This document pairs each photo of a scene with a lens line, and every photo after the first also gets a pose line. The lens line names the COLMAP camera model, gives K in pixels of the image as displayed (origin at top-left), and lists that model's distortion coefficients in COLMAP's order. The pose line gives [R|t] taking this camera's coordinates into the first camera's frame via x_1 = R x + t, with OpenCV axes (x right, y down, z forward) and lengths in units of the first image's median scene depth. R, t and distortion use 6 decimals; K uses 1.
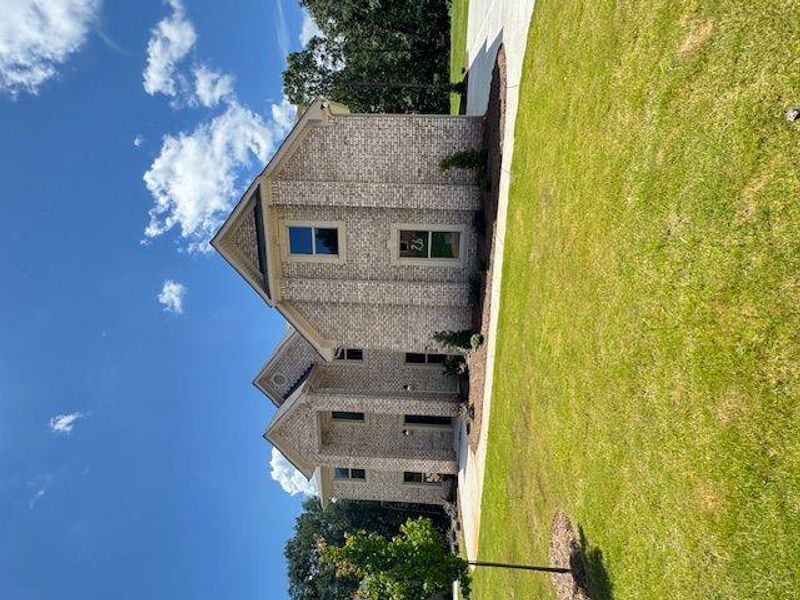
lens RADIAL K [[459.7, 0, 403.5], [0, 459.7, 297.3], [0, 0, 1]] dist [-0.004855, 0.006645]
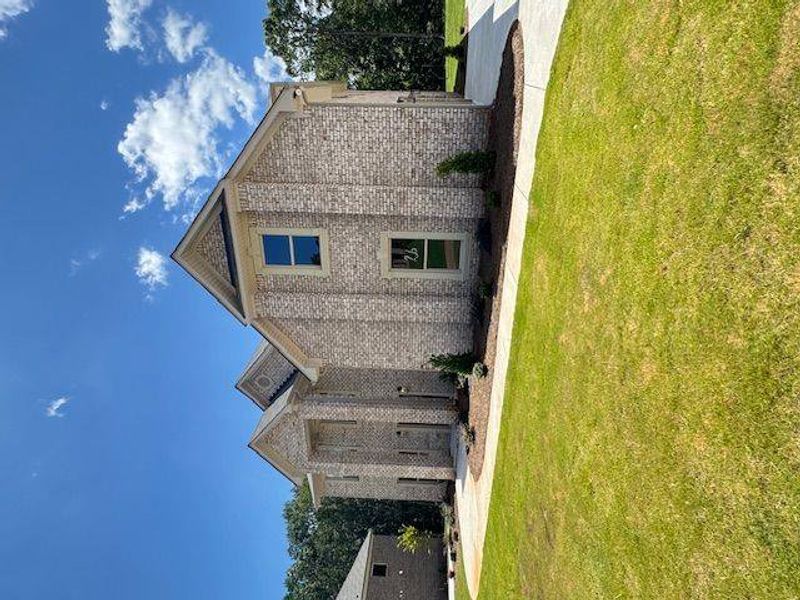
lens RADIAL K [[459.7, 0, 401.5], [0, 459.7, 298.3], [0, 0, 1]] dist [-0.004855, 0.006645]
pose [[0.999913, -0.009517, 0.009135, 0.002642], [0.008575, 0.995134, 0.098155, -0.115056], [-0.010025, -0.098068, 0.995129, 0.124174]]
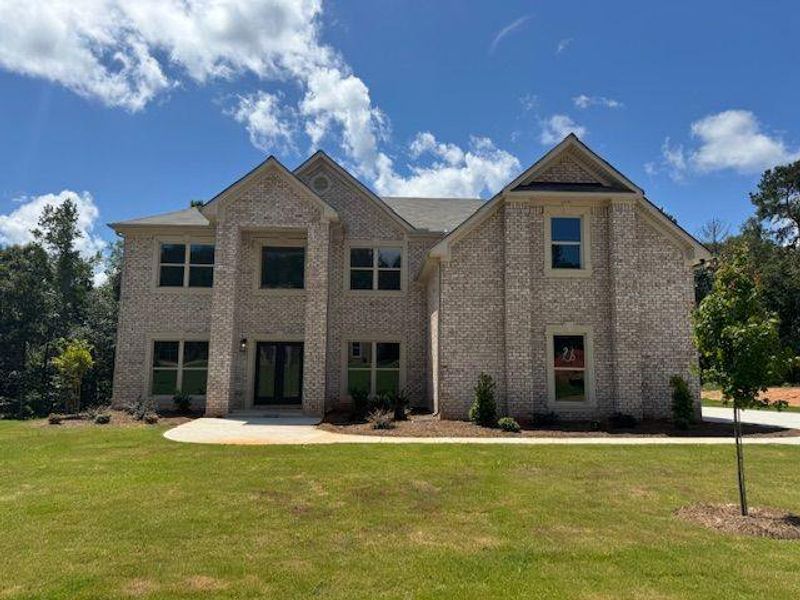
lens RADIAL K [[541.7, 0, 398.7], [0, 541.7, 305.4], [0, 0, 1]] dist [0.050909, -0.005672]
pose [[0.001306, 0.997517, -0.070408, 0.007574], [-0.922315, -0.026006, -0.385562, 0.603089], [-0.386436, 0.065442, 0.919992, 0.123350]]
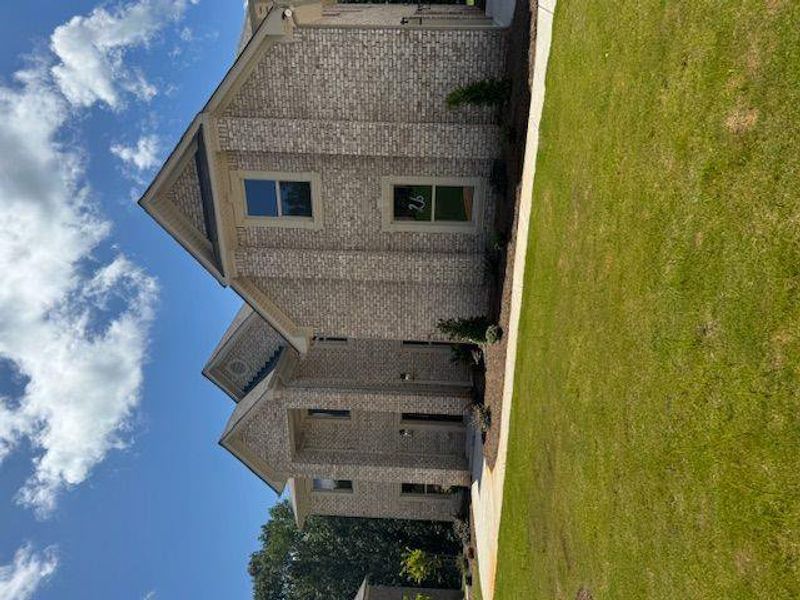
lens RADIAL K [[626.9, 0, 400.9], [0, 626.9, 301.1], [0, 0, 1]] dist [0.077787, -0.058868]
pose [[0.999972, -0.007537, -0.000360, 0.002918], [0.007526, 0.992992, 0.117938, -0.075607], [-0.000531, -0.117938, 0.993021, -0.038169]]
